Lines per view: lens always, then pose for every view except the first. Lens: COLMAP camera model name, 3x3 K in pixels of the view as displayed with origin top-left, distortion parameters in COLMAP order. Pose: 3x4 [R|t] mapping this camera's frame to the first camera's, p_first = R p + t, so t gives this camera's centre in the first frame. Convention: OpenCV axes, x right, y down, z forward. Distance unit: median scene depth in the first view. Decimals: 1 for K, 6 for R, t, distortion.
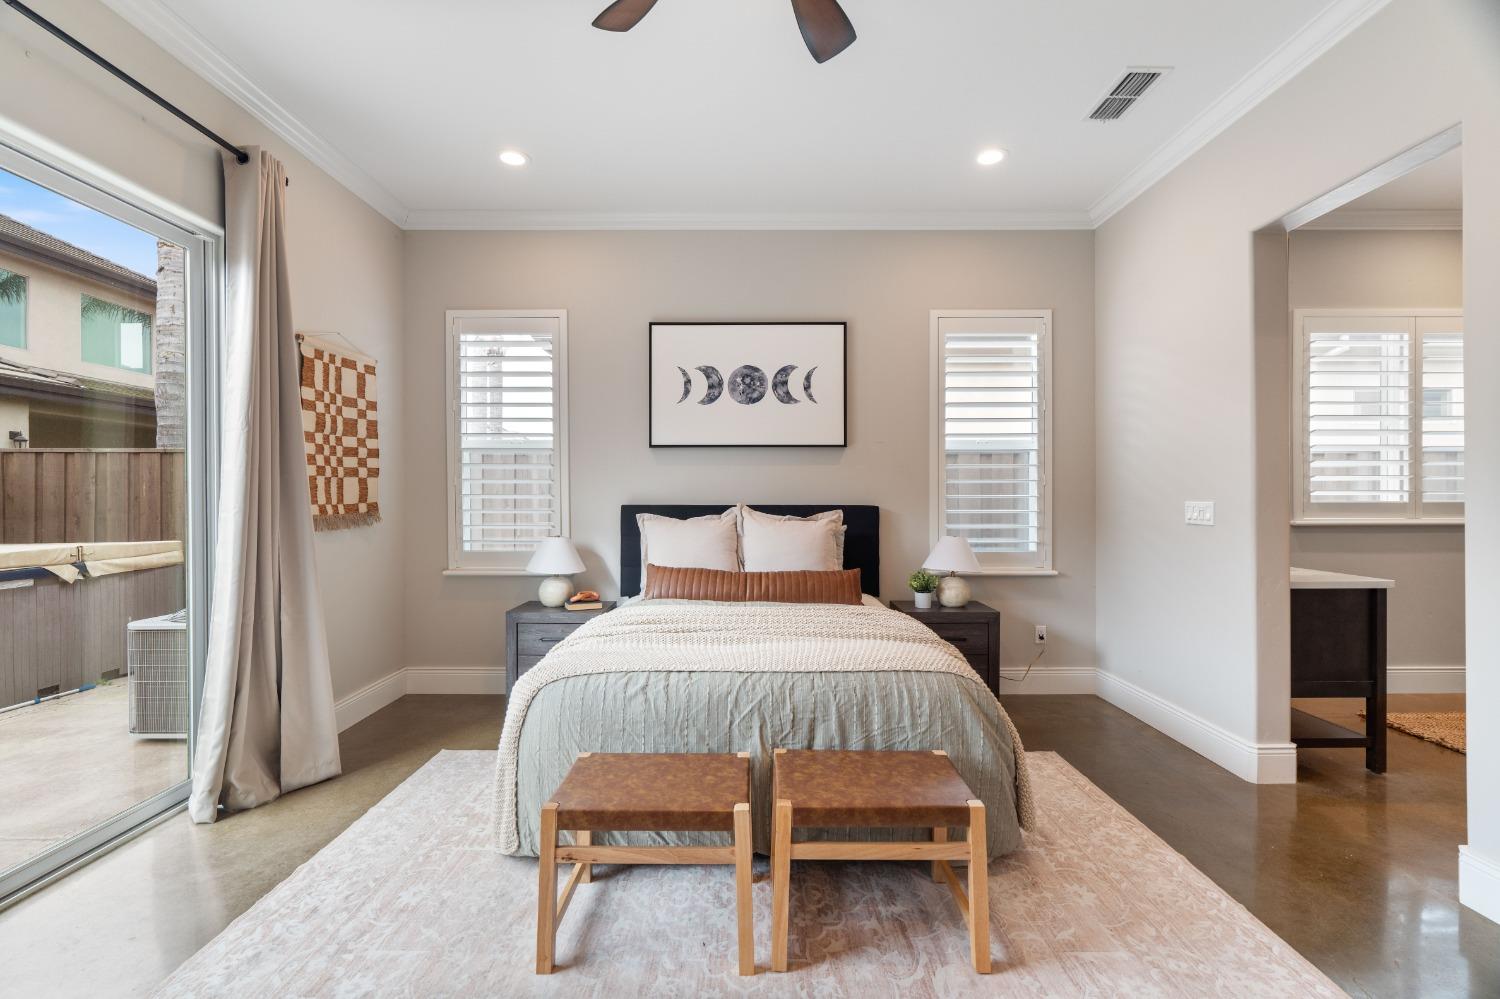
lens RADIAL K [[681.1, 0, 747.0], [0, 681.1, 498.0], [0, 0, 1]] dist [-0.007459, 0.002331]
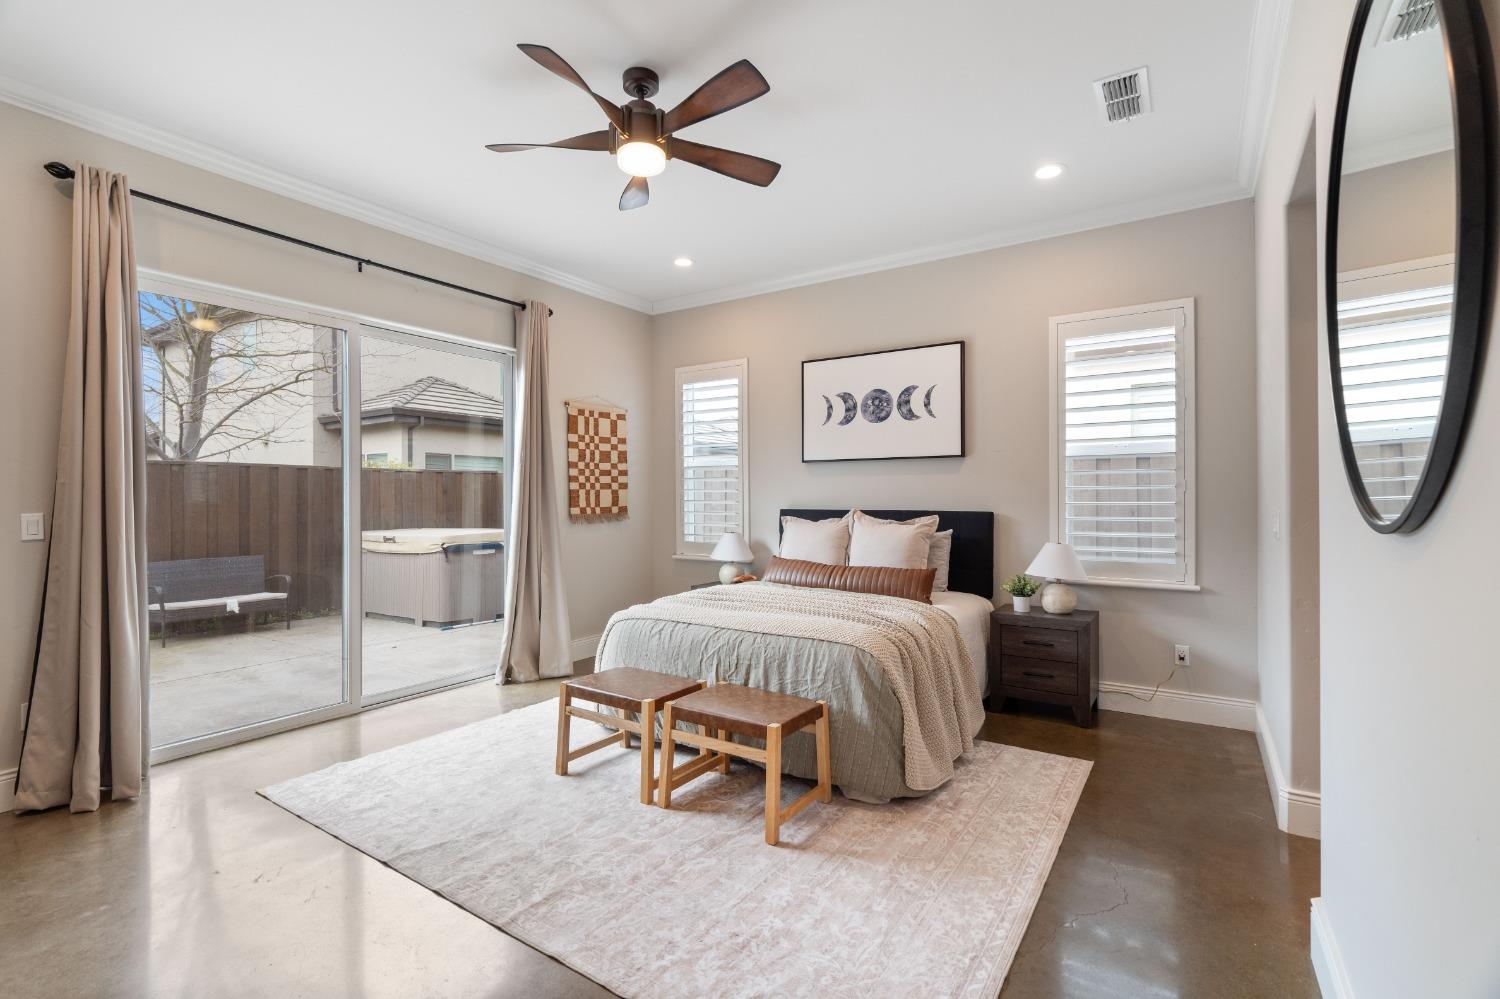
lens RADIAL K [[681.1, 0, 743.9], [0, 681.1, 501.1], [0, 0, 1]] dist [-0.007459, 0.002331]
pose [[0.832562, 0.002129, -0.553928, 0.498019], [-0.001047, 0.999997, 0.002269, -0.007817], [0.553931, -0.001309, 0.832562, -0.095435]]
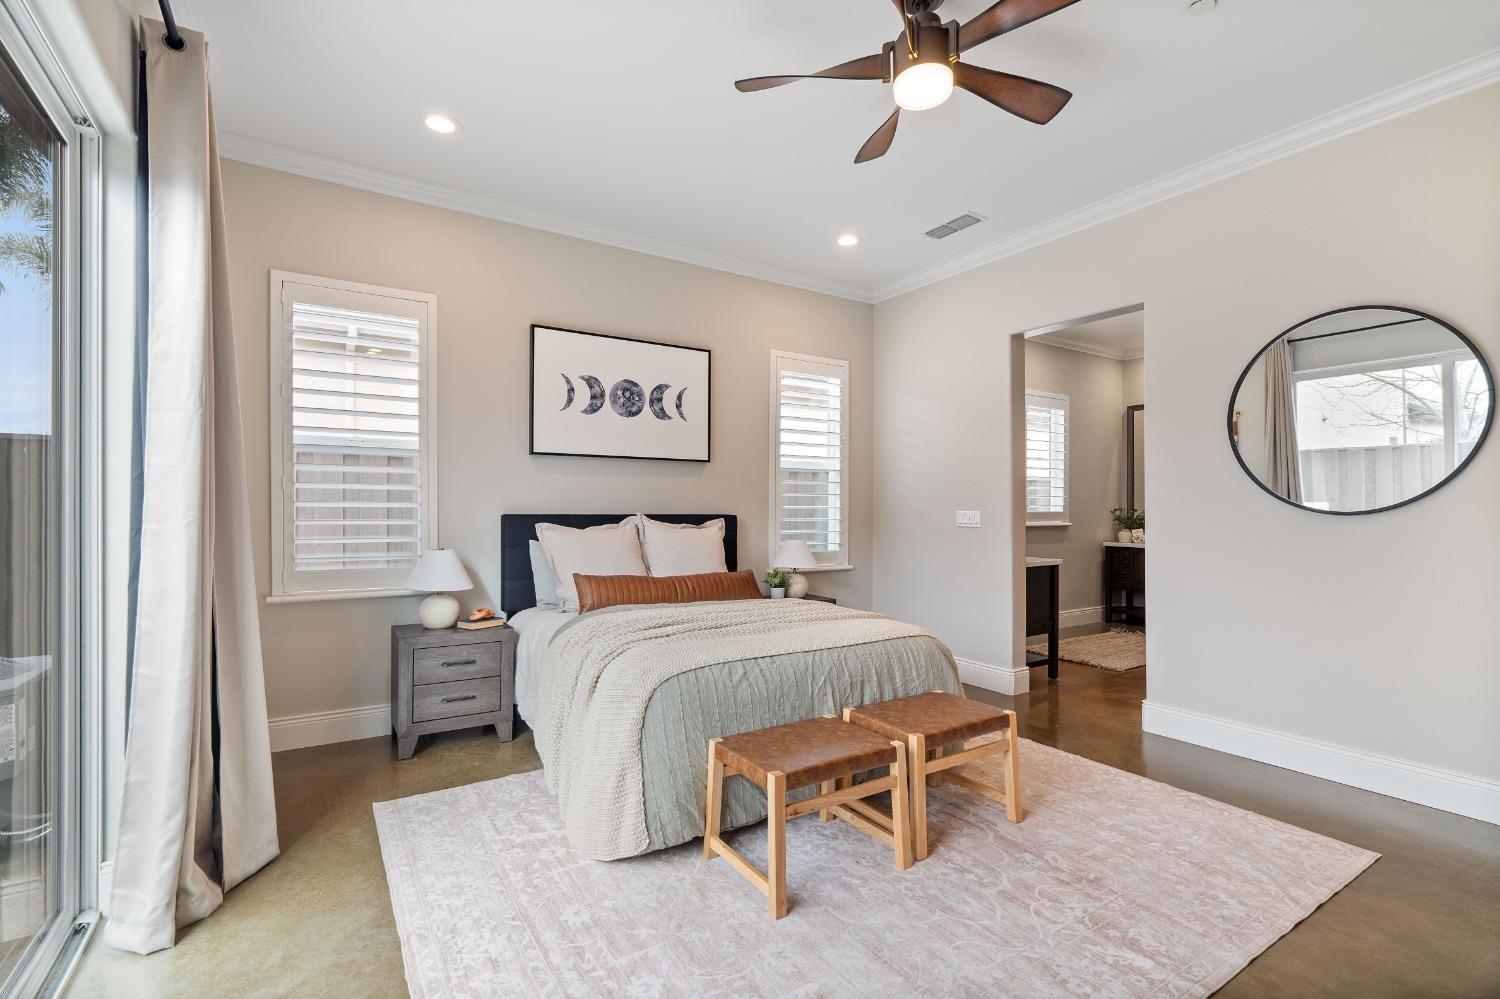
lens RADIAL K [[681.1, 0, 755.6], [0, 681.1, 509.8], [0, 0, 1]] dist [-0.007459, 0.002331]
pose [[0.834409, 0.003117, 0.551137, -0.447144], [-0.003215, 0.999995, -0.000789, 0.004157], [-0.551136, -0.001113, 0.834415, 0.028820]]
